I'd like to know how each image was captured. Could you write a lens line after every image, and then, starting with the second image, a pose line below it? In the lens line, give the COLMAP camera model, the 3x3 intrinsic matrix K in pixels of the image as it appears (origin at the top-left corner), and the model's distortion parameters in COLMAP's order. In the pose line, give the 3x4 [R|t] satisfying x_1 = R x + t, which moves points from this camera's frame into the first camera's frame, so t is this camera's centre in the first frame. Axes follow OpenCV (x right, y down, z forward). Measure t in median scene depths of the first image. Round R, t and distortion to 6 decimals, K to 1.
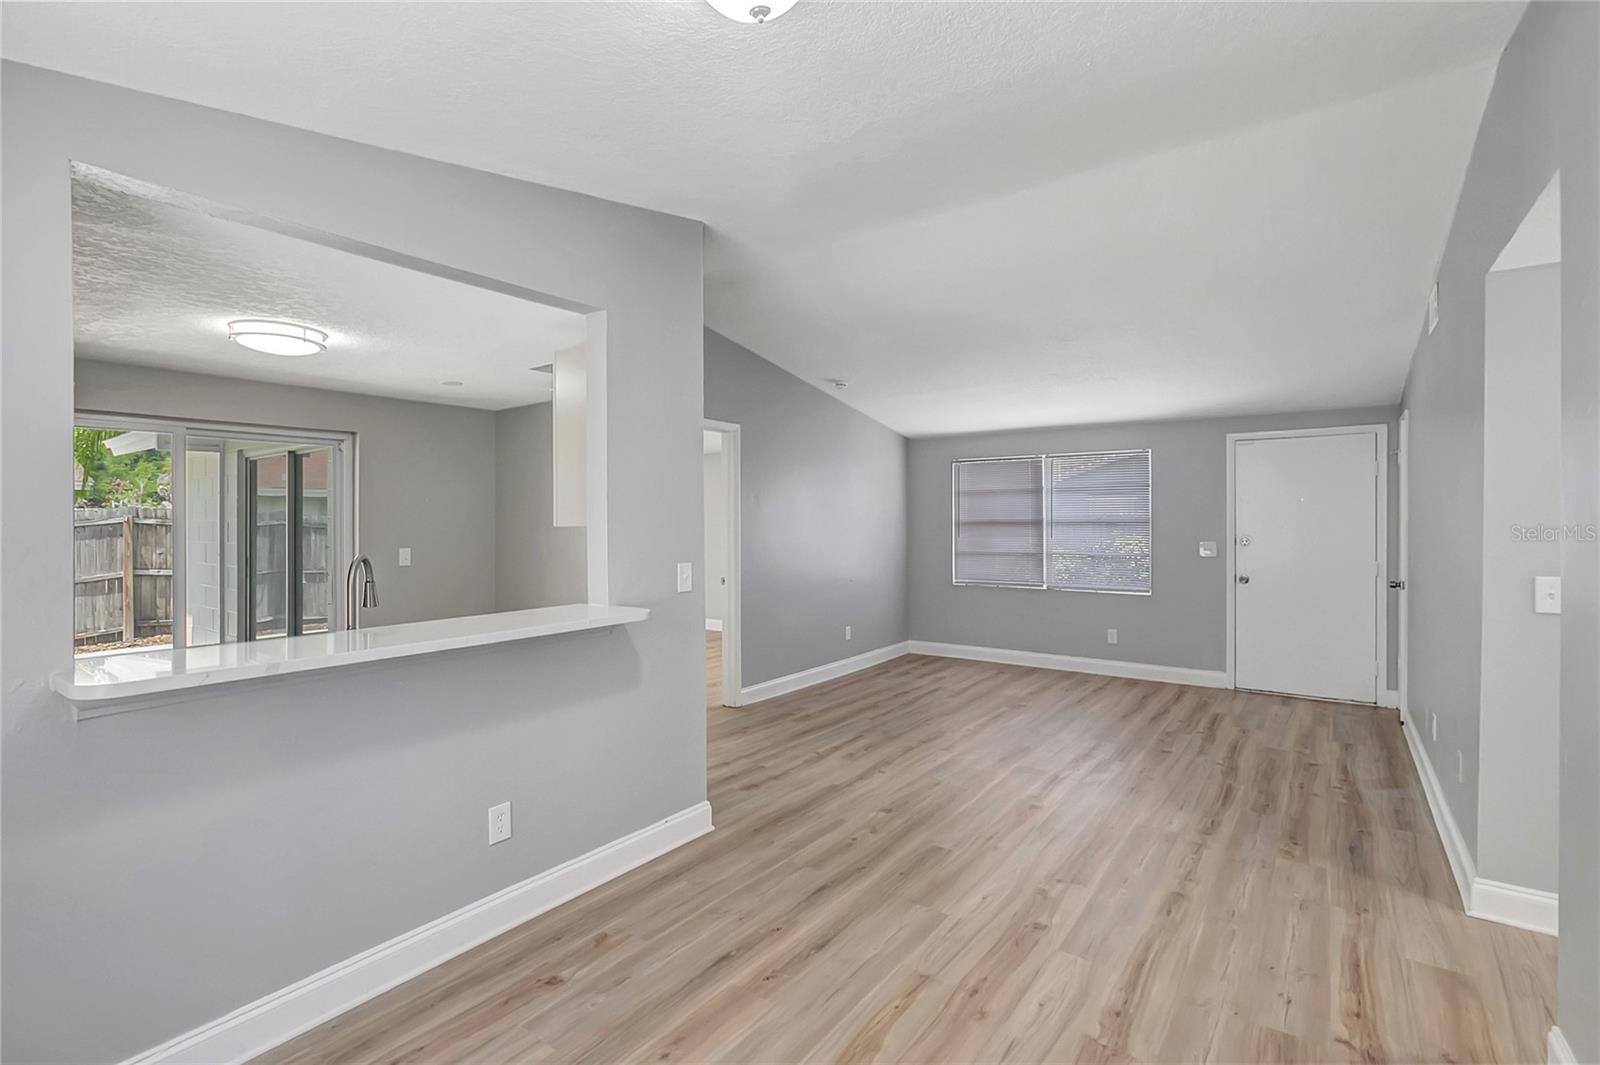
lens RADIAL K [[733.0, 0, 798.9], [0, 733.0, 515.6], [0, 0, 1]] dist [-0.036069, 0.021835]
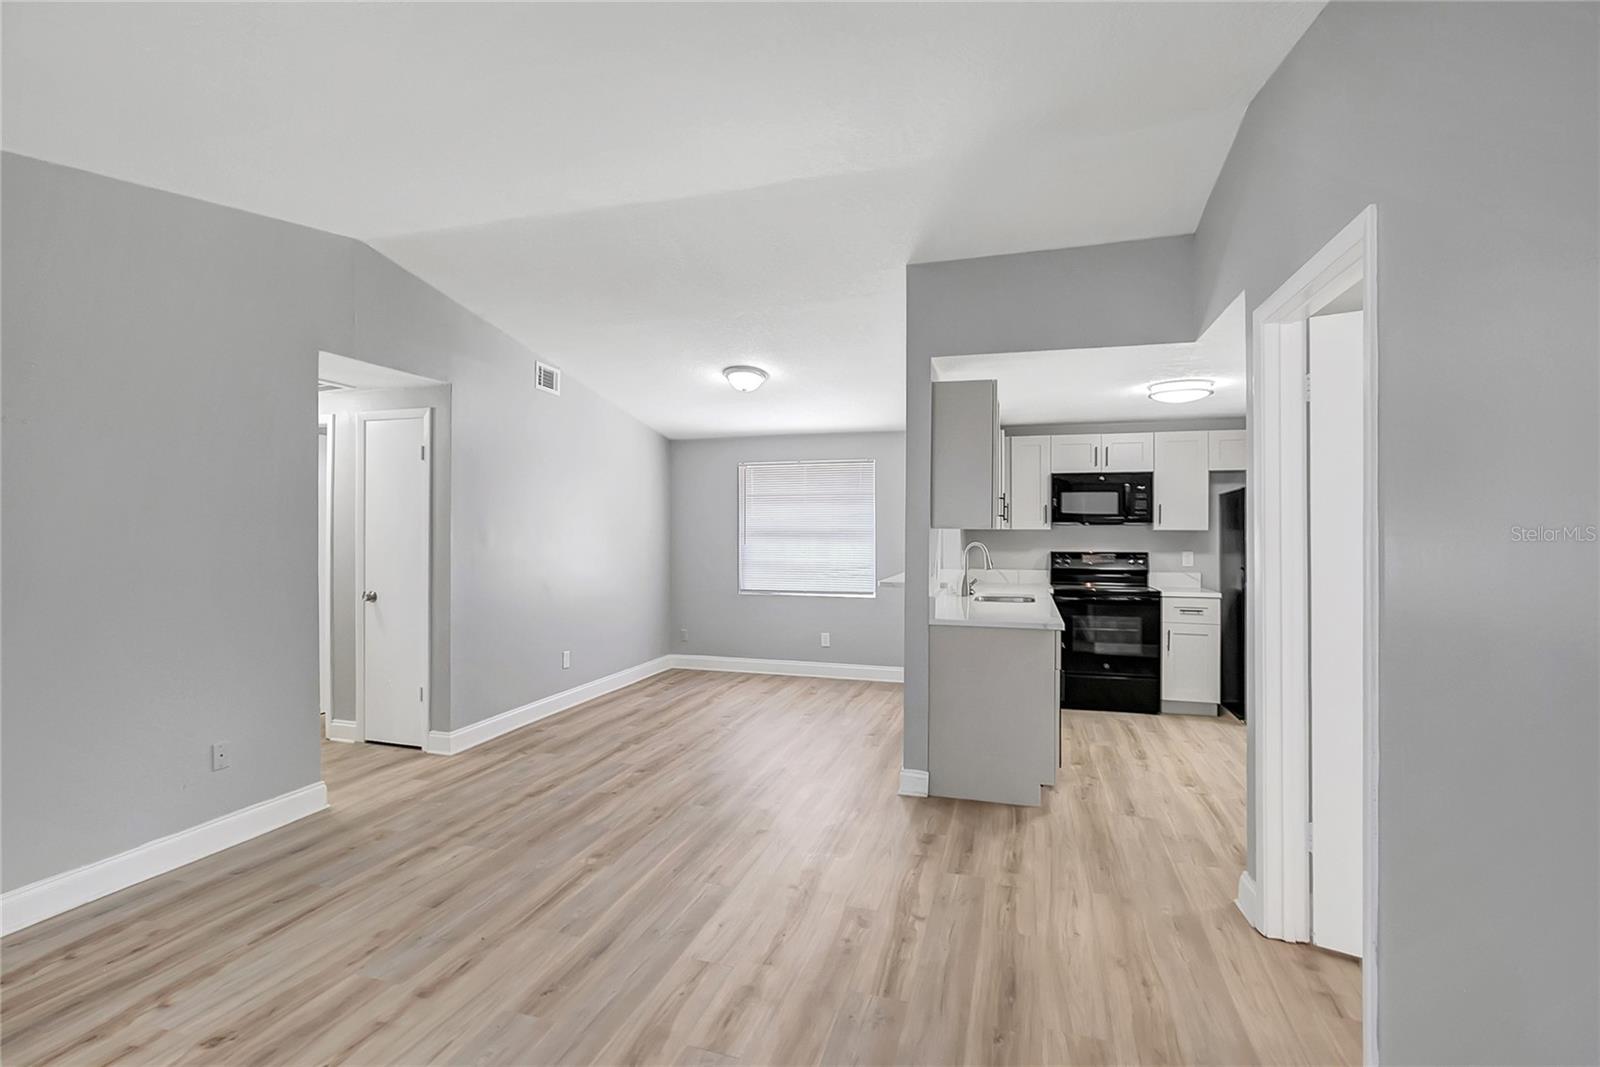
lens RADIAL K [[744.6, 0, 792.6], [0, 744.6, 527.0], [0, 0, 1]] dist [0.001327, 0.000281]
pose [[-0.944352, 0.000427, -0.328937, 0.400371], [0.004183, 0.999934, -0.010710, 0.020948], [0.328911, -0.011490, -0.944291, 1.934264]]
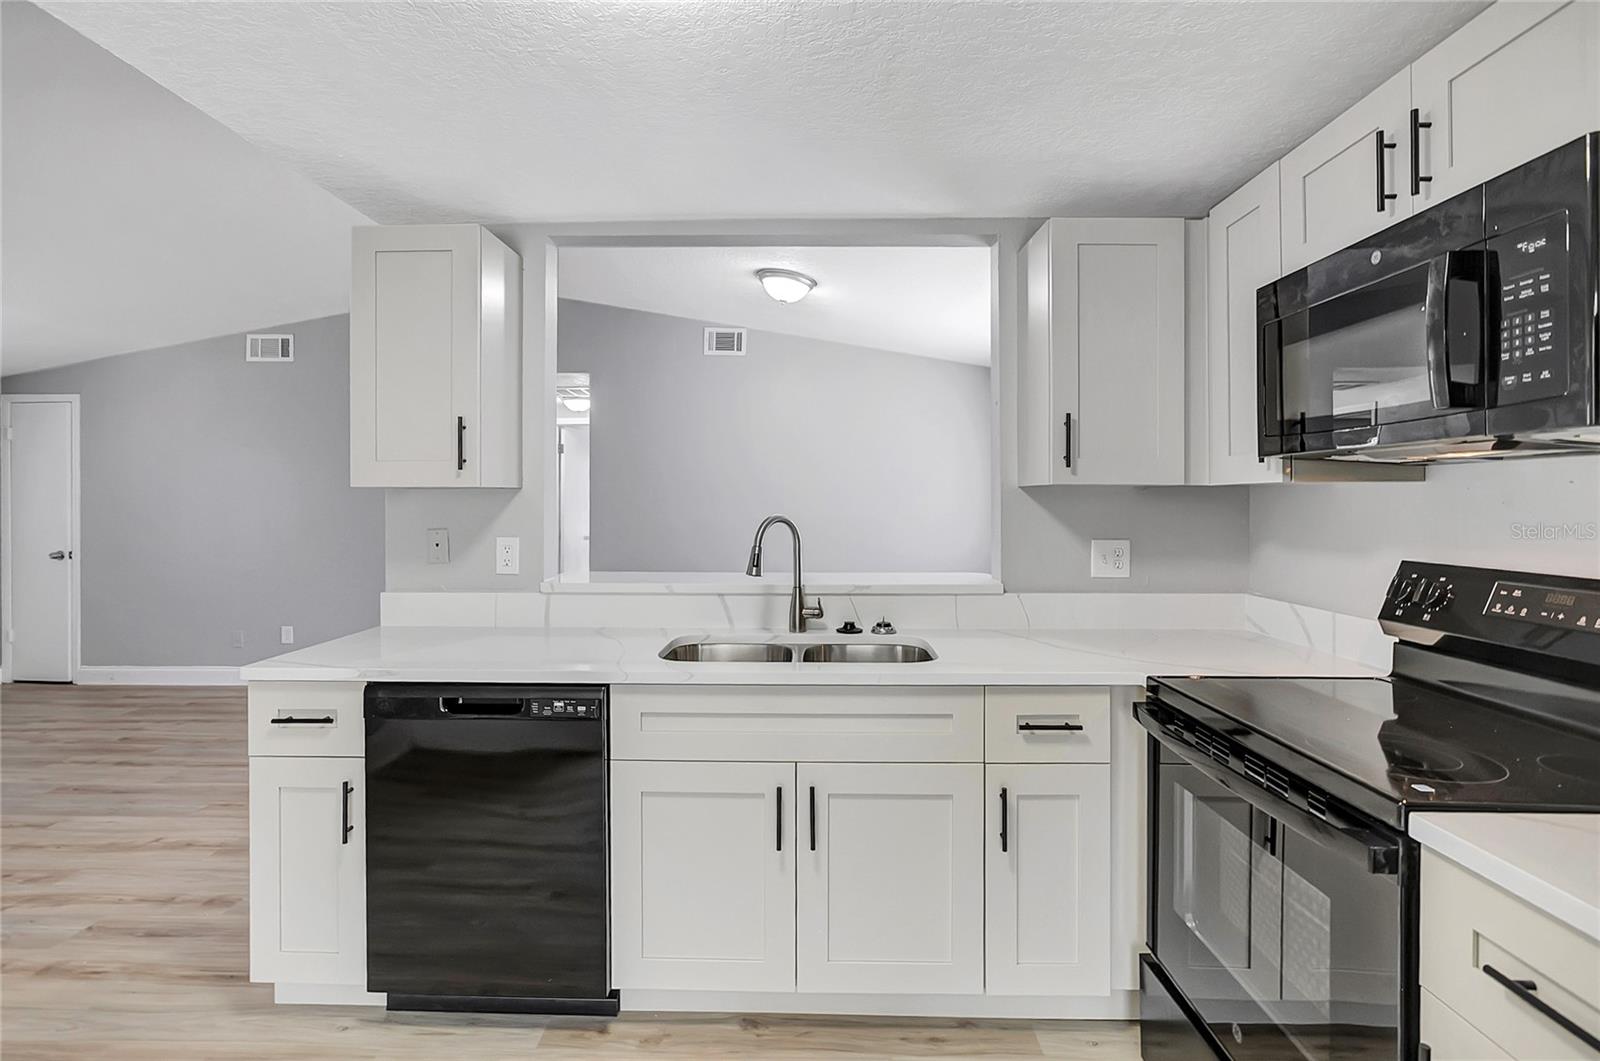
lens RADIAL K [[756.3, 0, 786.9], [0, 756.3, 493.6], [0, 0, 1]] dist [-0.038451, 0.023205]
pose [[-0.567726, 0.012413, 0.823124, -0.967675], [-0.003186, 0.999846, -0.017275, 0.028149], [-0.823212, -0.012430, -0.567599, 1.056807]]
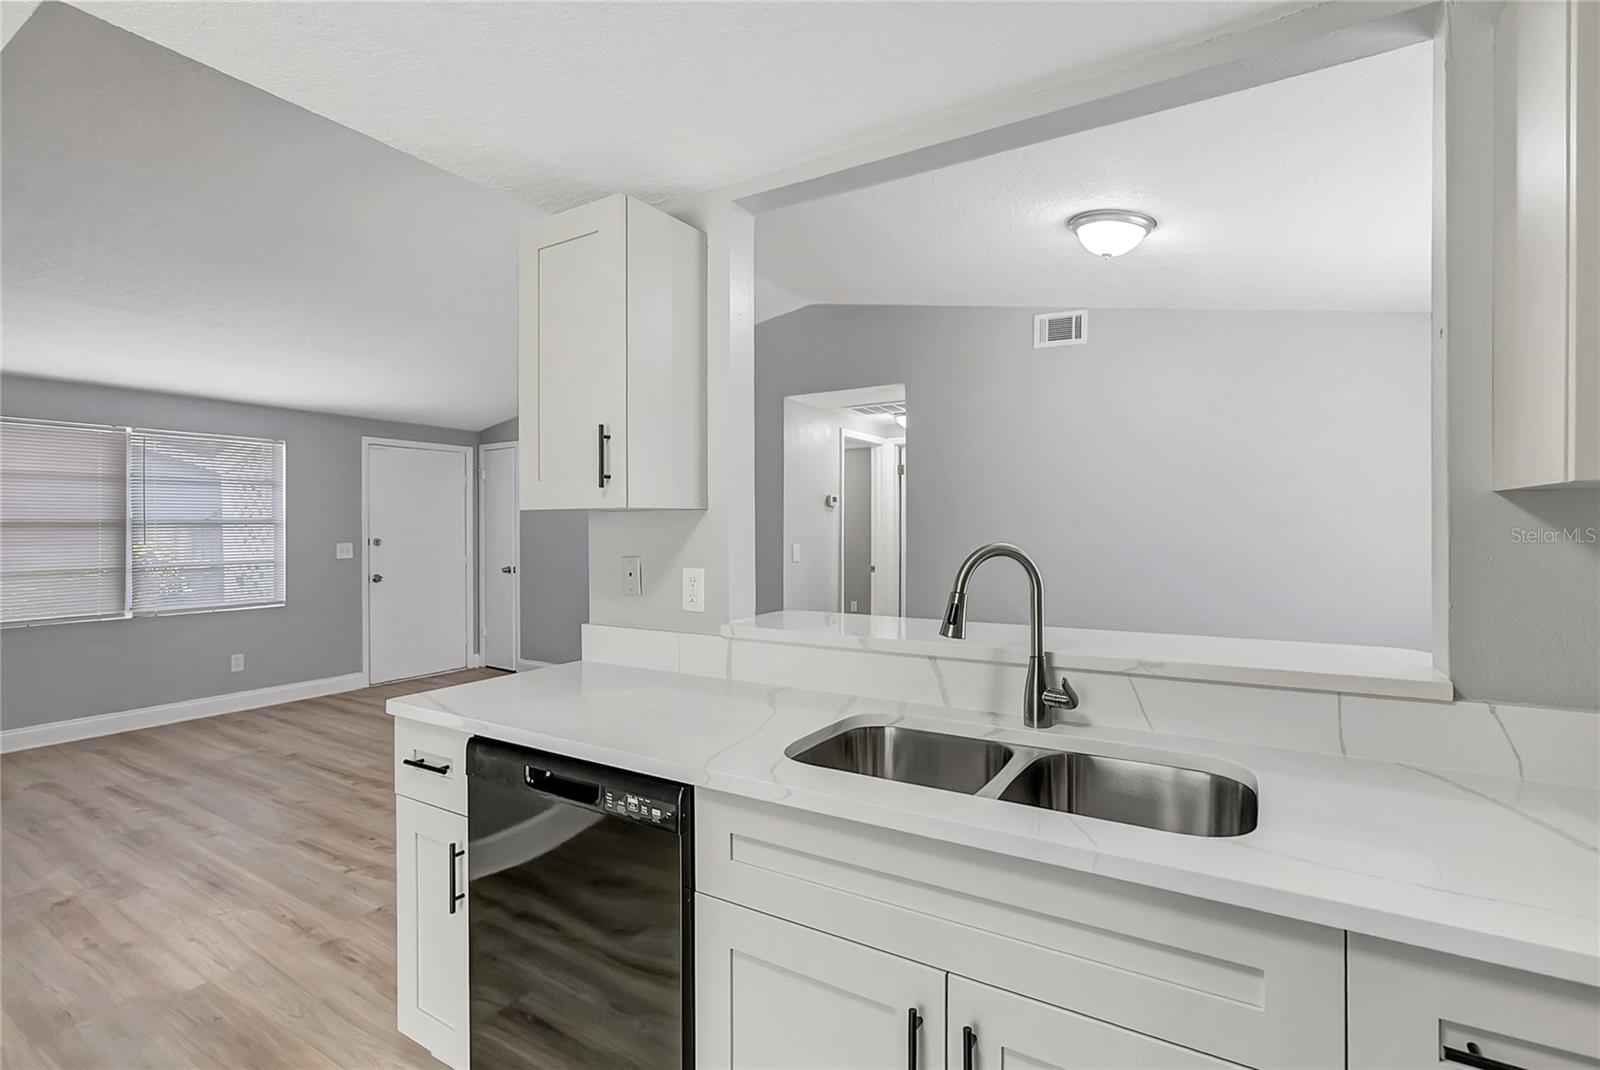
lens RADIAL K [[745.8, 0, 792.3], [0, 745.8, 527.8], [0, 0, 1]] dist [-0.036577, 0.017762]
pose [[-0.080551, 0.002279, 0.996748, -0.825926], [-0.002262, 0.999994, -0.002469, 0.027472], [-0.996748, -0.002453, -0.080545, 0.833473]]
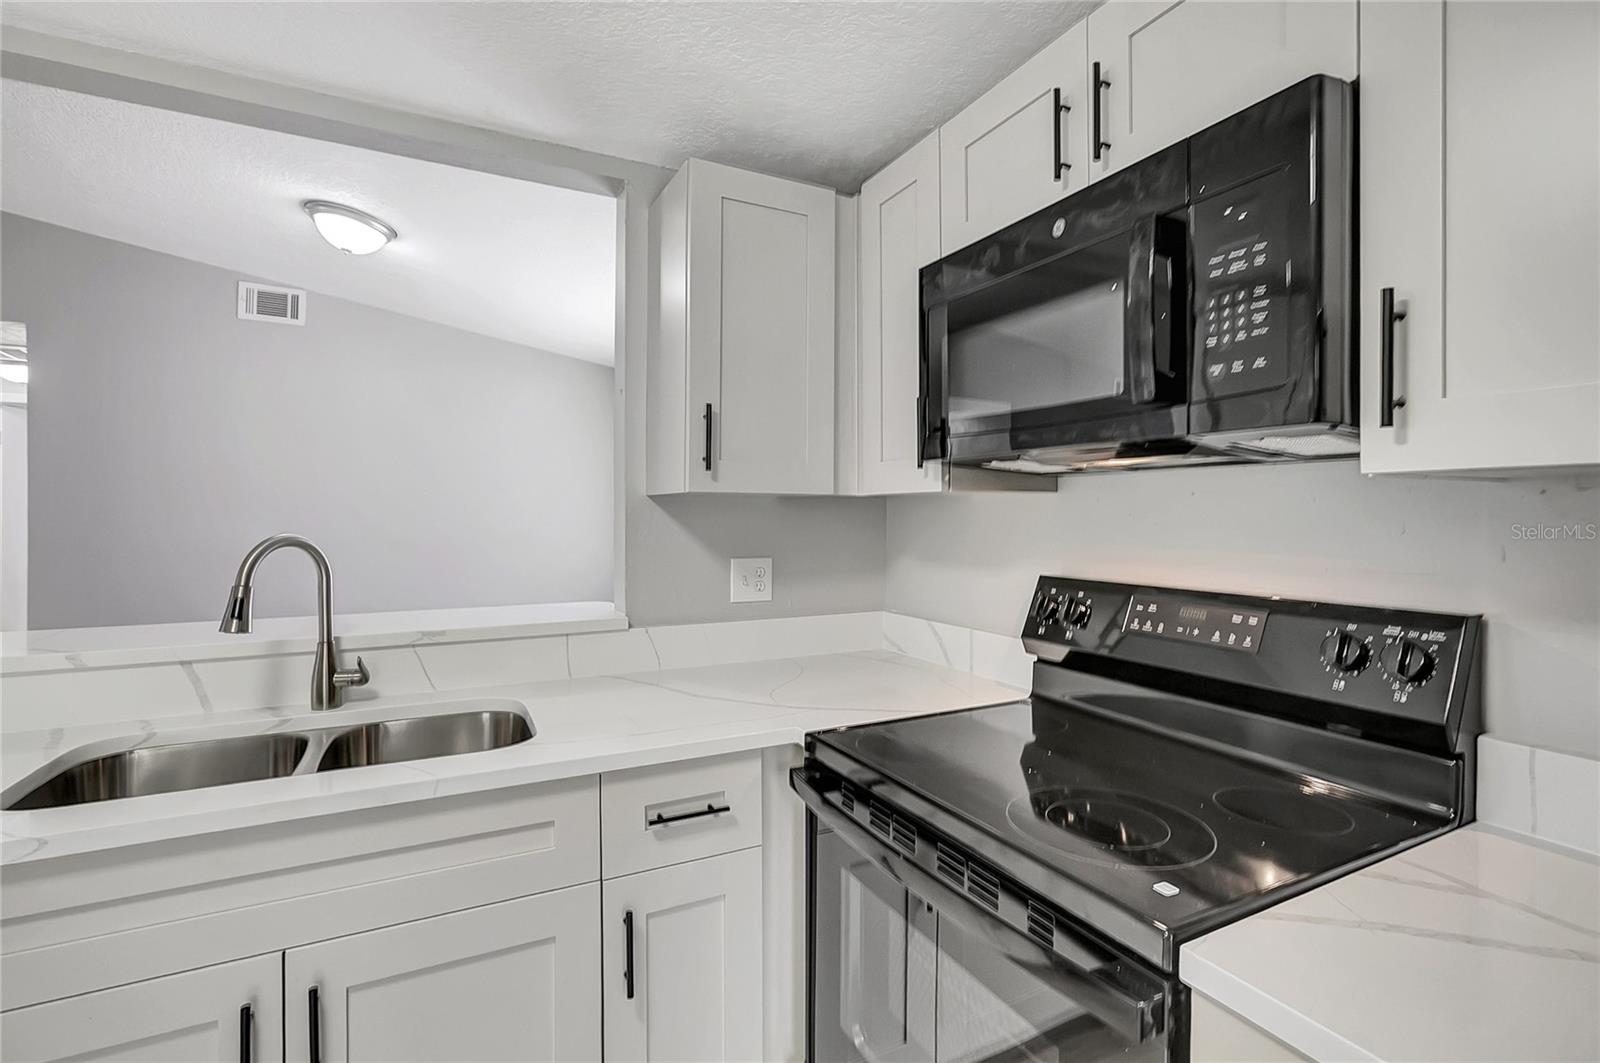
lens RADIAL K [[733.0, 0, 798.9], [0, 733.0, 514.6], [0, 0, 1]] dist [-0.036069, 0.021835]
pose [[-0.893118, 0.004300, 0.449802, -0.862181], [0.001500, 0.999977, -0.006583, 0.027002], [-0.449820, -0.005205, -0.893104, 0.921407]]
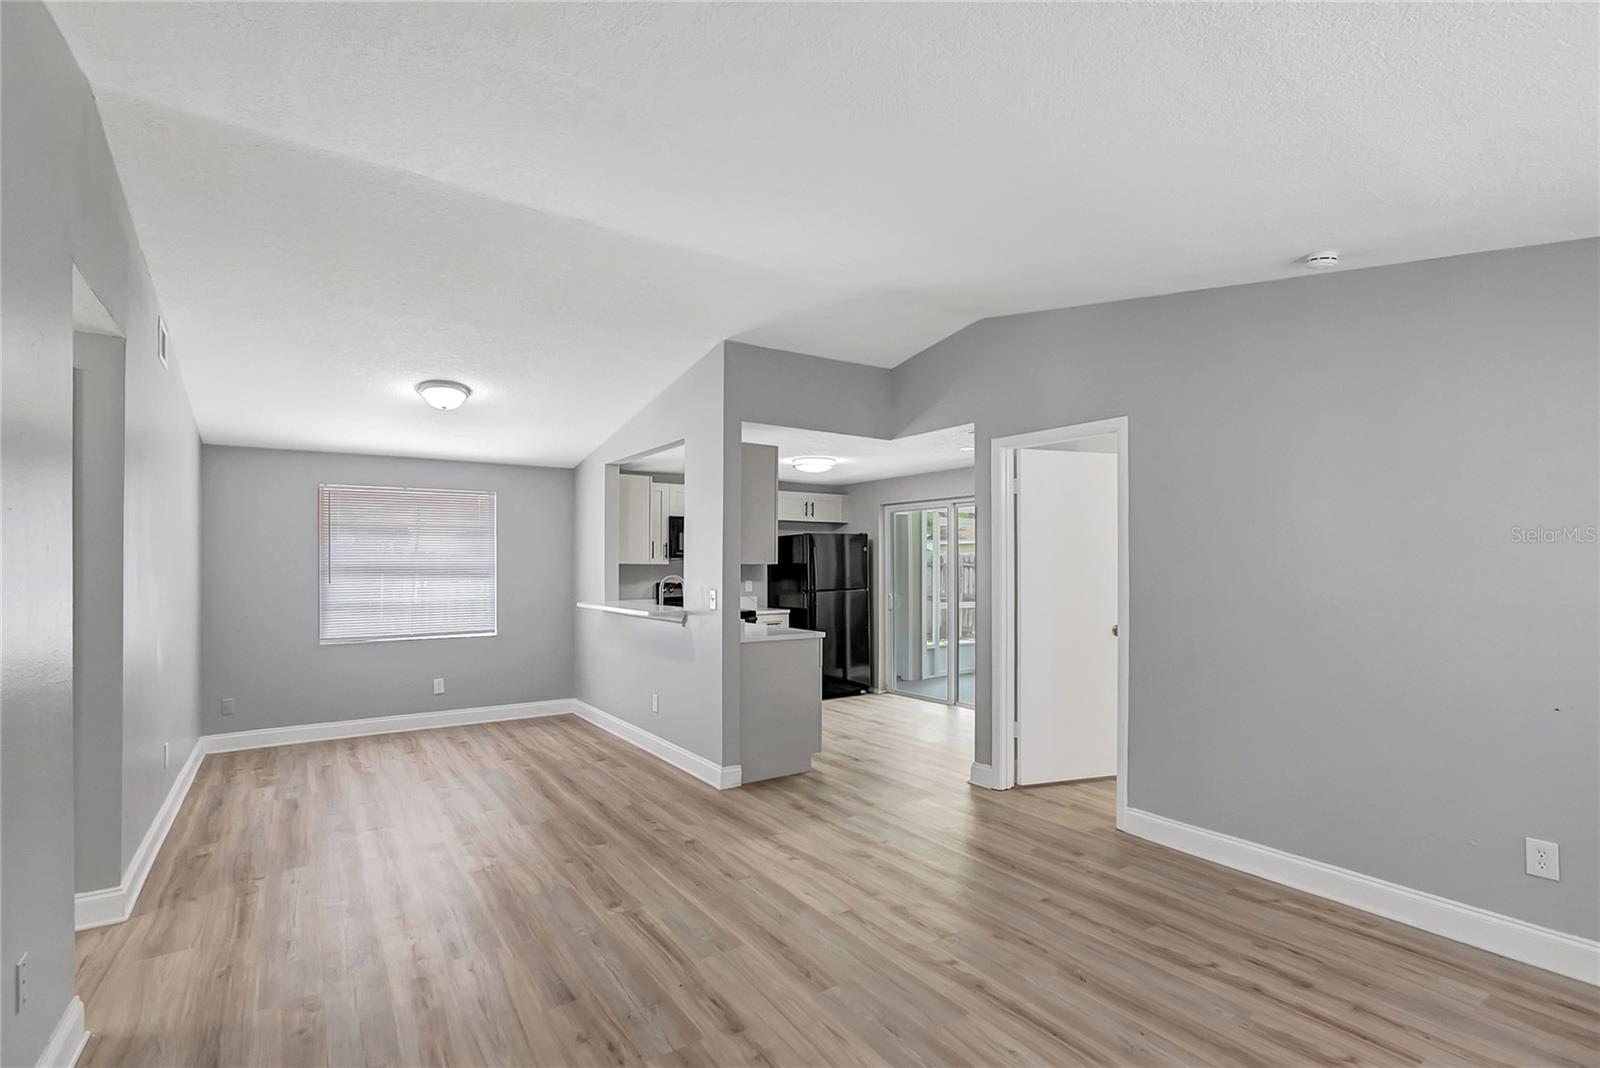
lens RADIAL K [[740.1, 0, 795.7], [0, 740.1, 566.6], [0, 0, 1]] dist [-0.026193, 0.022638]
pose [[-0.331447, 0.007738, -0.943442, 1.056196], [0.011125, 0.999929, 0.004293, 0.012703], [0.943408, -0.009073, -0.331509, 1.492689]]
